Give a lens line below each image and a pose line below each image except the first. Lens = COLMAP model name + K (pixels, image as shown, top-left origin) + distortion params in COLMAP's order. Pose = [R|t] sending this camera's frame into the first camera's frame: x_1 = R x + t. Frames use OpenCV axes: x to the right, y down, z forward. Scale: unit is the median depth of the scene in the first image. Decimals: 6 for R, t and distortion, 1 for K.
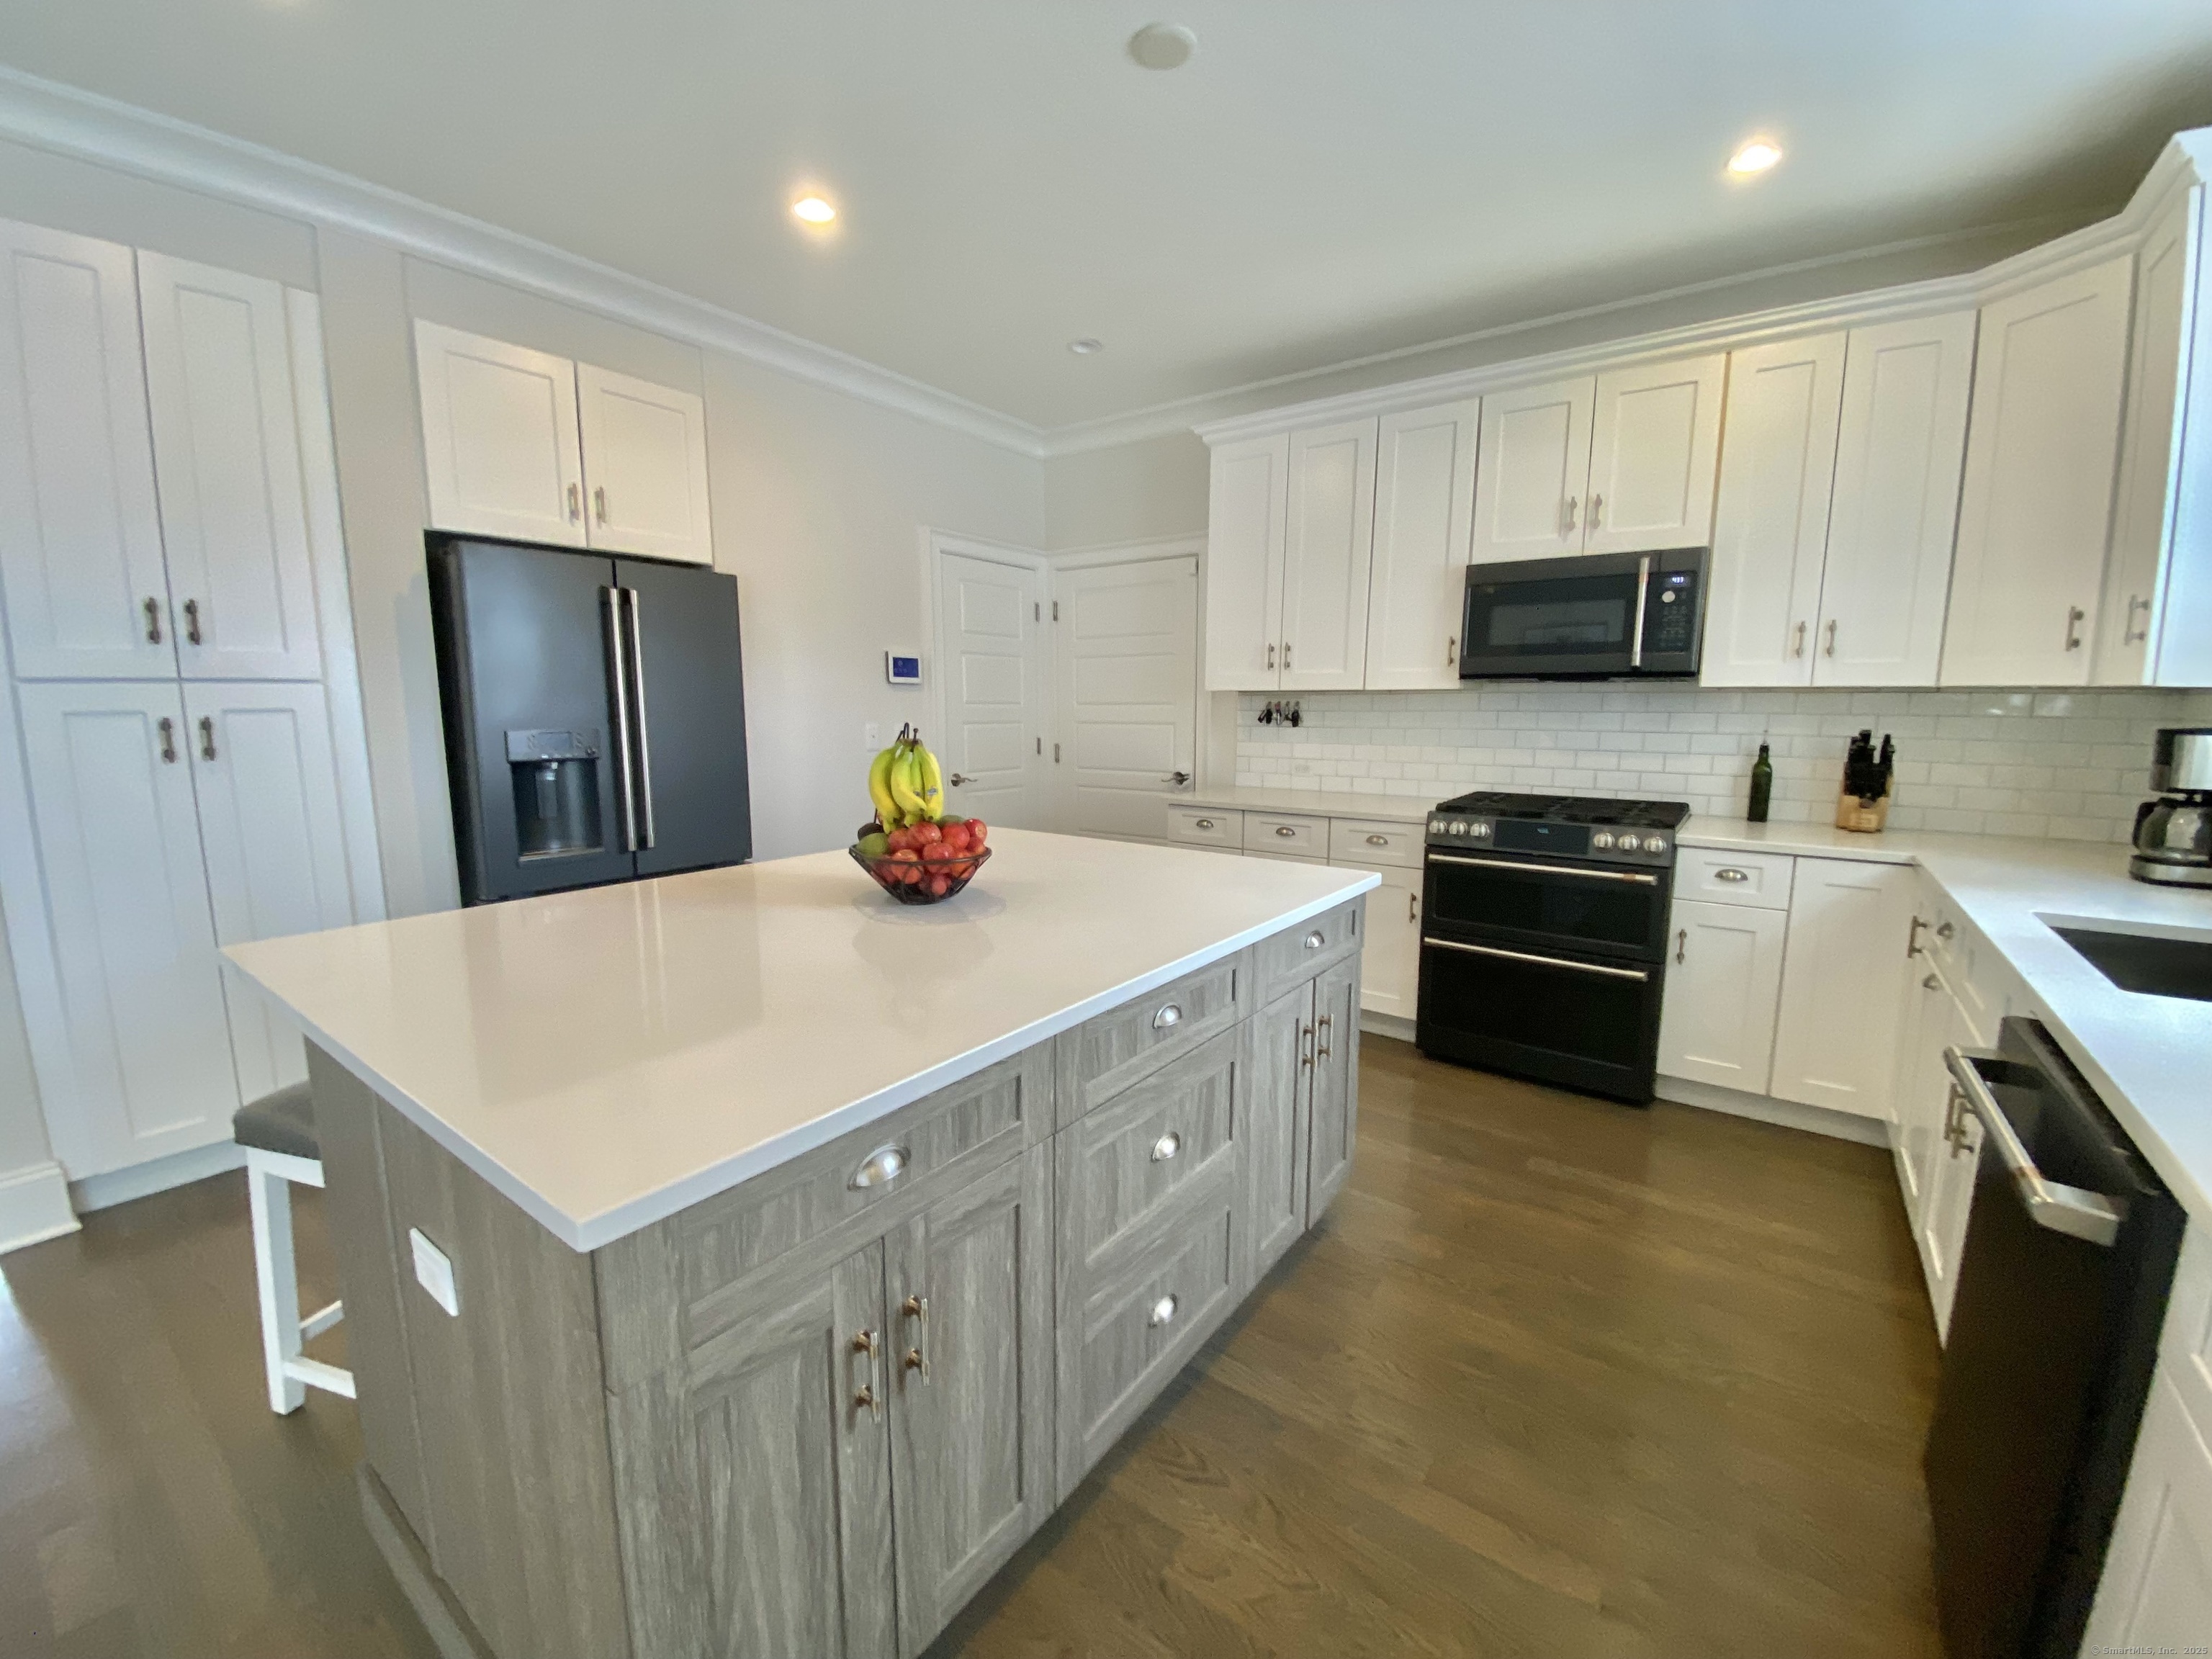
lens RADIAL K [[903.2, 0, 1101.5], [0, 903.2, 834.1], [0, 0, 1]] dist [-0.012096, -0.004896]
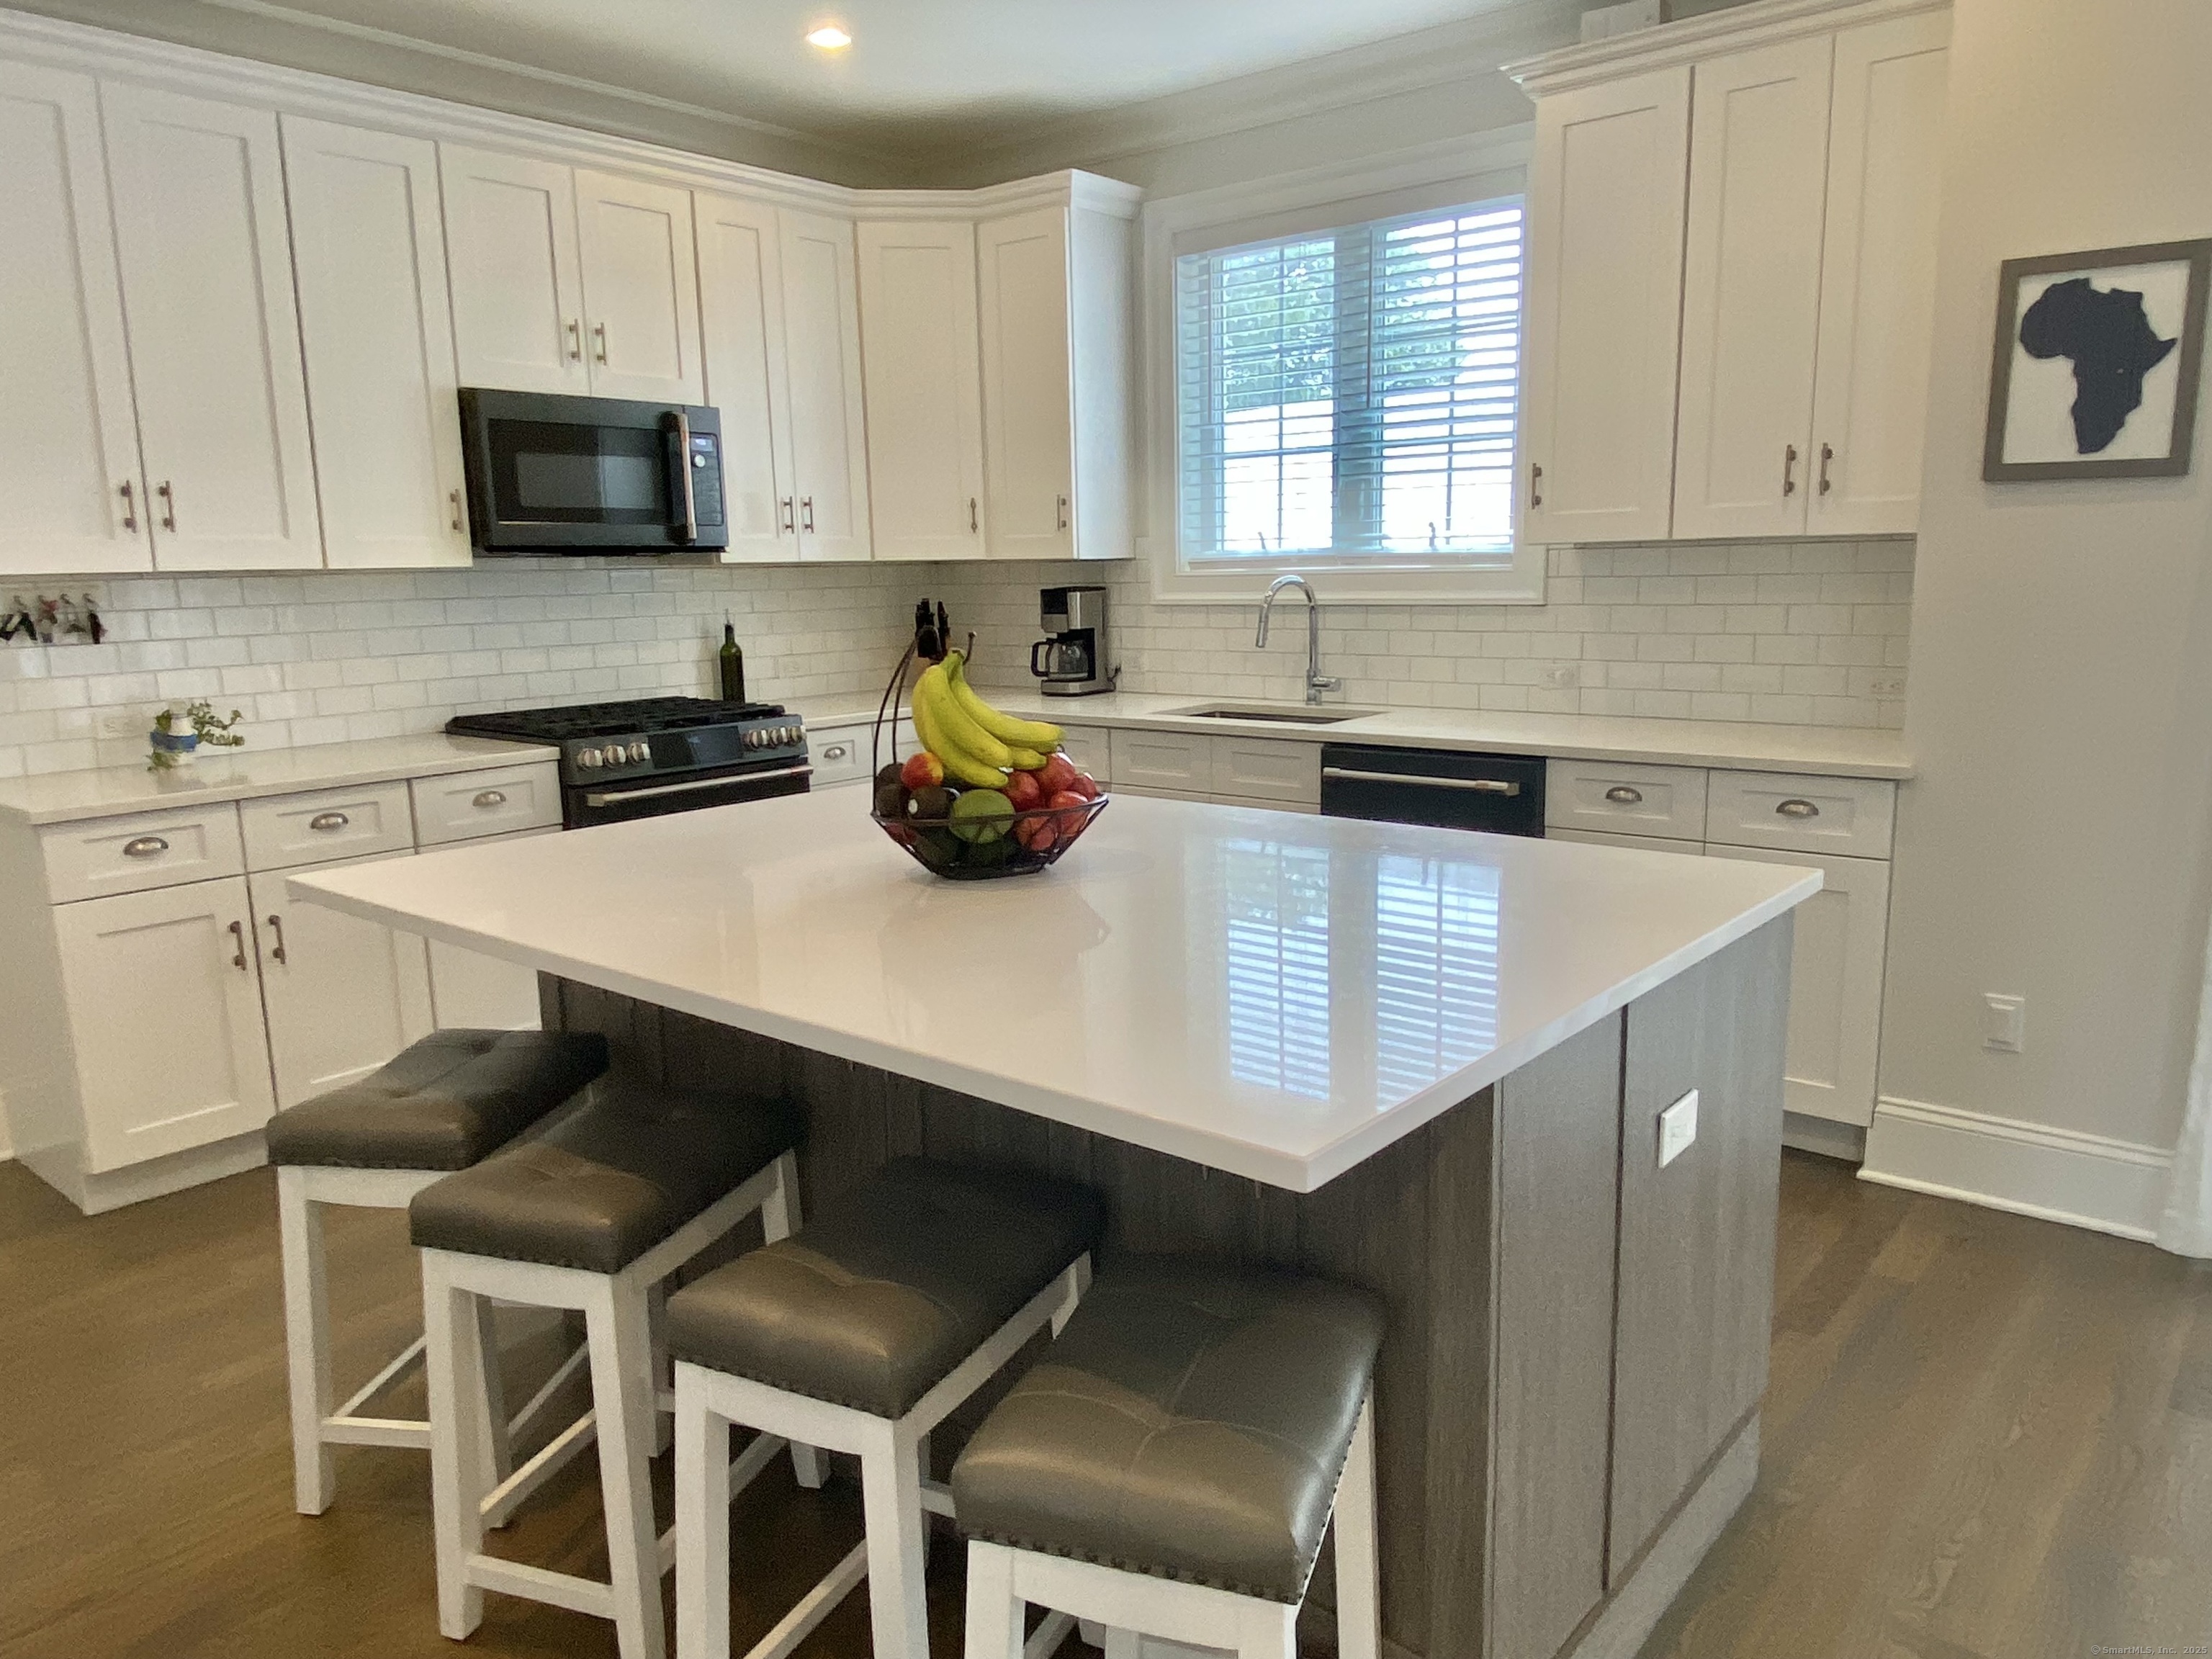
lens RADIAL K [[1492.1, 0, 1099.6], [0, 1492.1, 823.5], [0, 0, 1]] dist [0.006331, 0.002618]
pose [[0.056489, -0.173532, 0.983207, -0.789371], [0.165708, 0.972750, 0.162166, -0.083141], [-0.984556, 0.153764, 0.083705, 0.500520]]
